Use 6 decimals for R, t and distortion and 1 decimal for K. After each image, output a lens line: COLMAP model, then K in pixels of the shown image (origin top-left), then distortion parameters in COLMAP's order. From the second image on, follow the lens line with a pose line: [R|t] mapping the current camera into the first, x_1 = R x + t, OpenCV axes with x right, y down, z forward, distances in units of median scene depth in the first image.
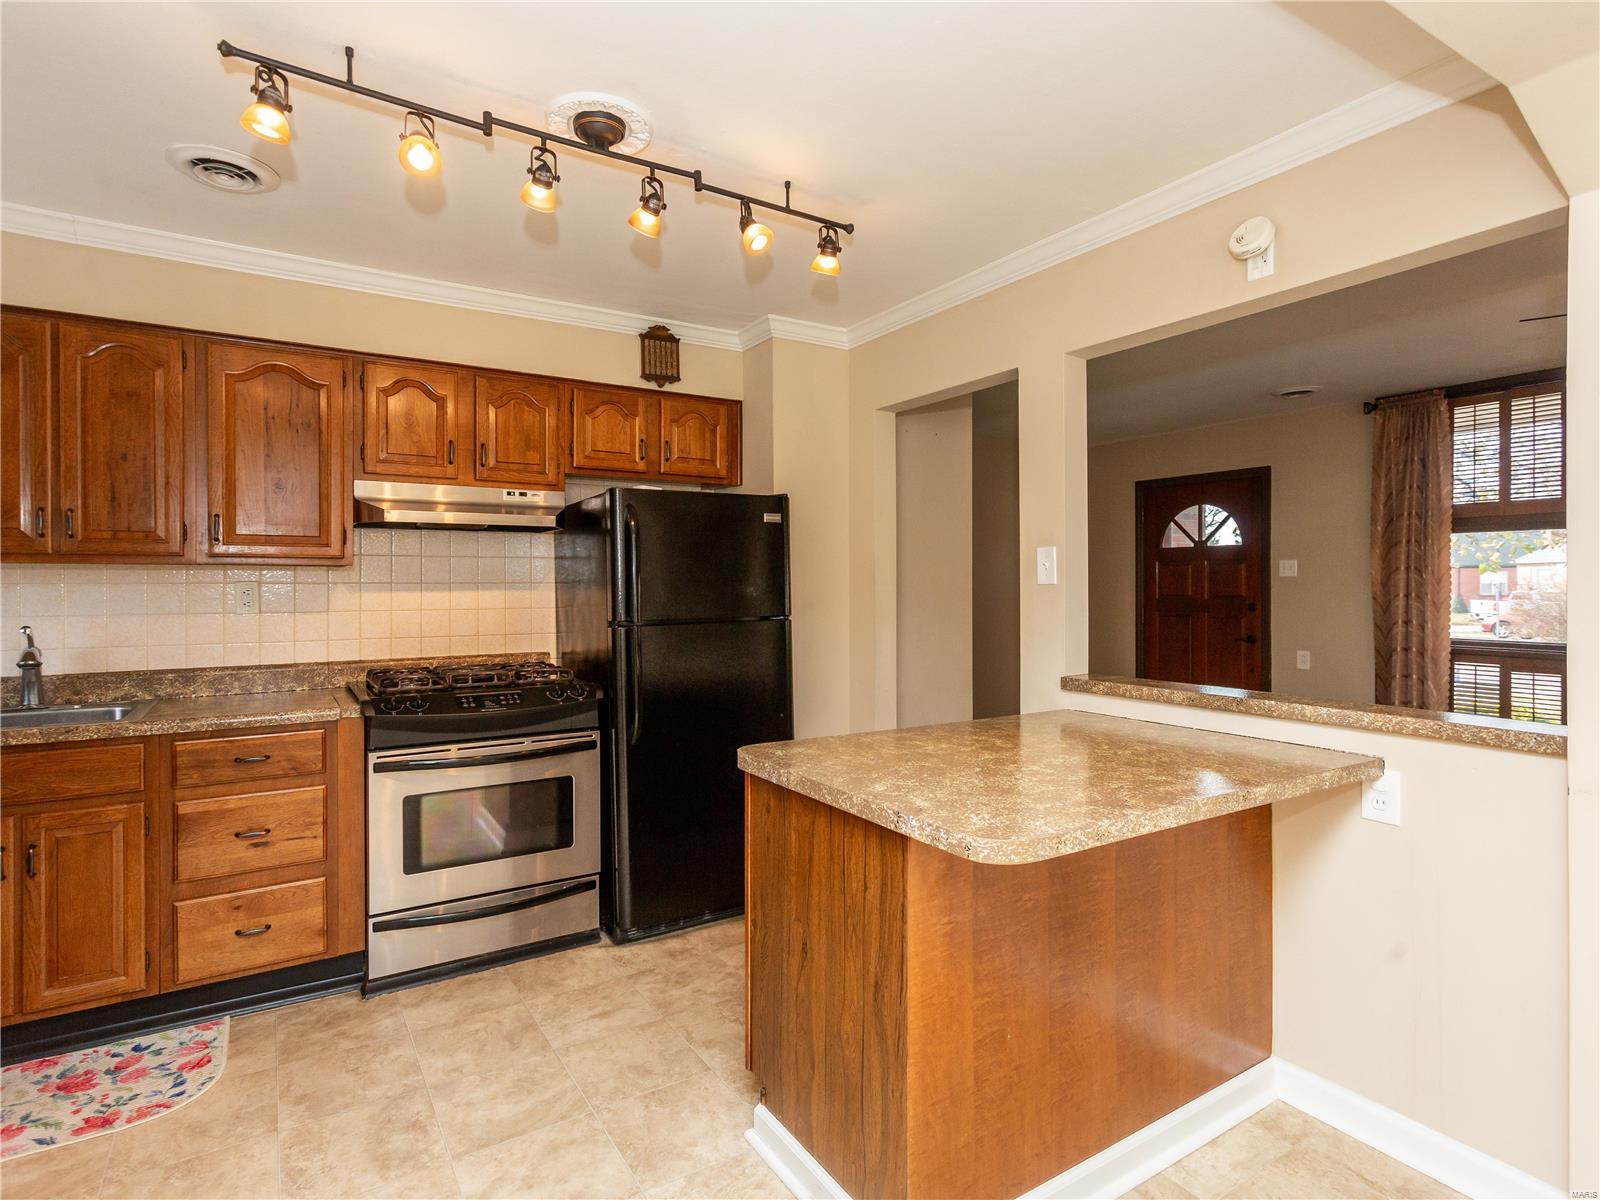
lens RADIAL K [[846.9, 0, 790.0], [0, 846.9, 588.0], [0, 0, 1]] dist [-0.005621, 0.015598]
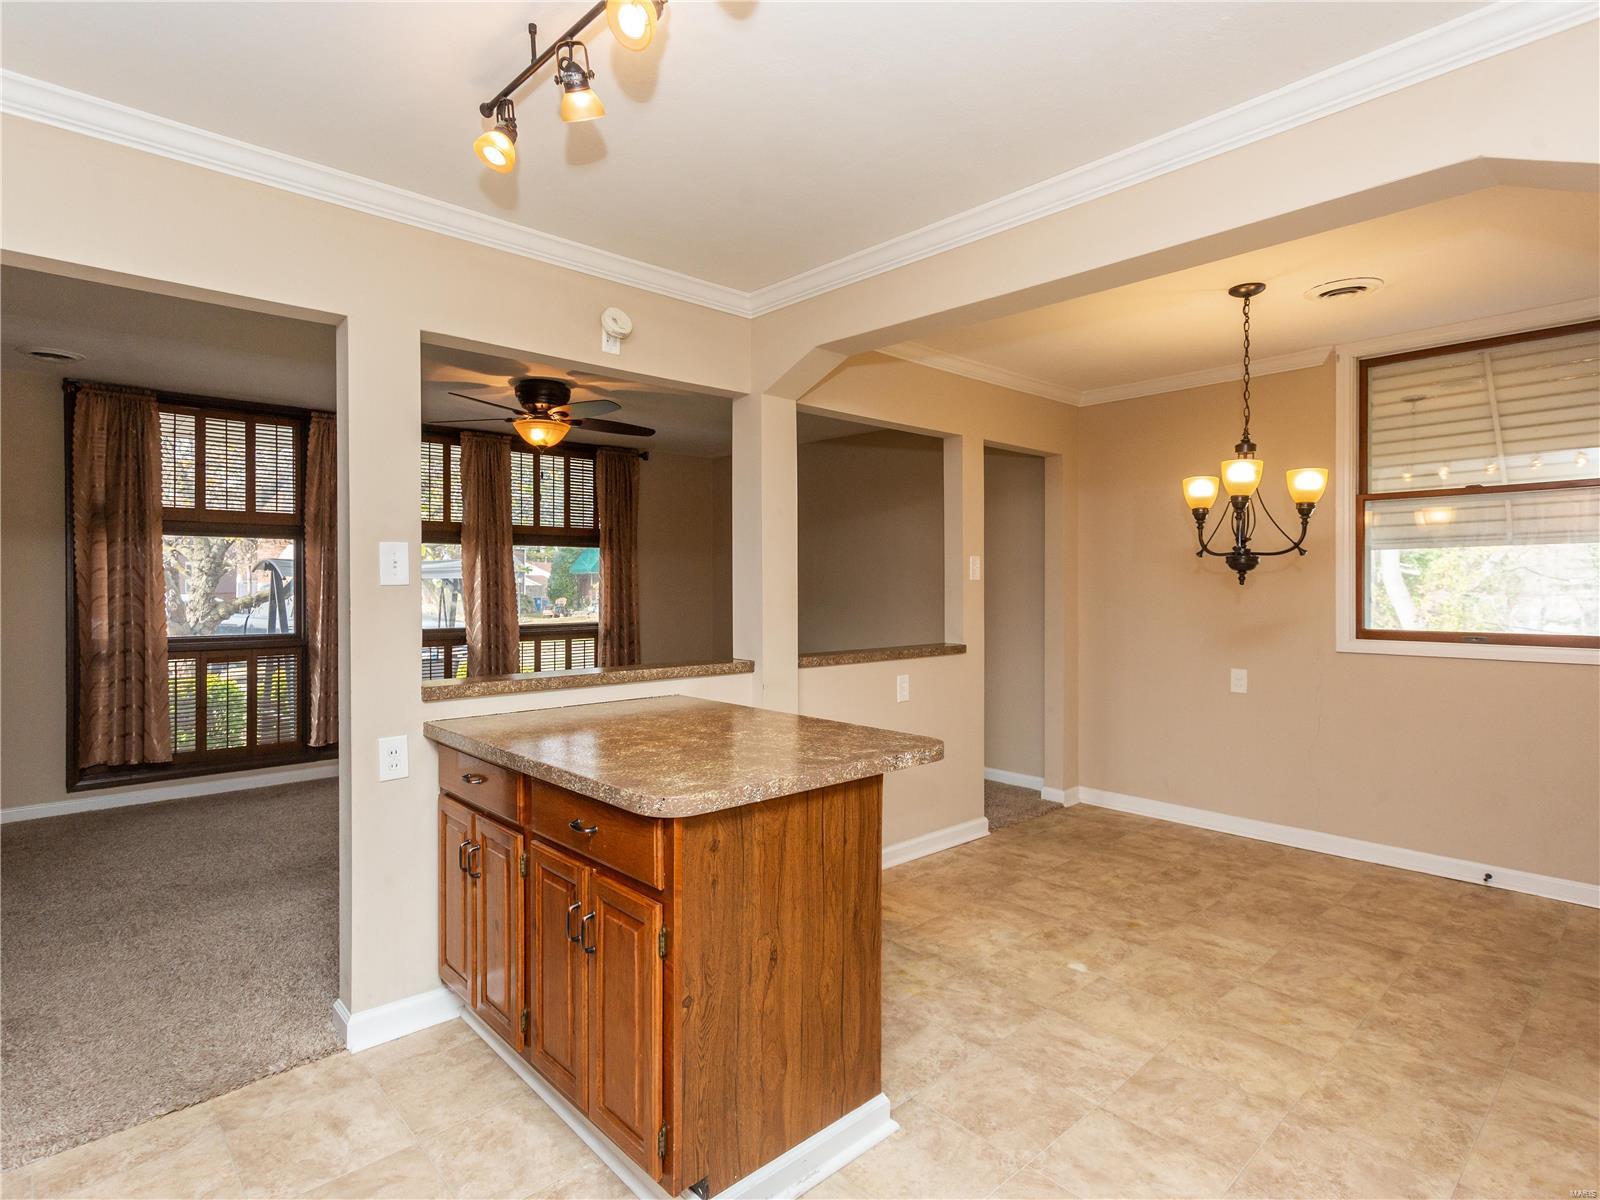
lens RADIAL K [[846.9, 0, 790.0], [0, 846.9, 588.0], [0, 0, 1]] dist [-0.005621, 0.015598]
pose [[-0.188528, -0.004801, 0.982056, -0.728552], [0.003443, 0.999979, 0.005550, -0.005706], [-0.982062, 0.004428, -0.188508, 0.892877]]
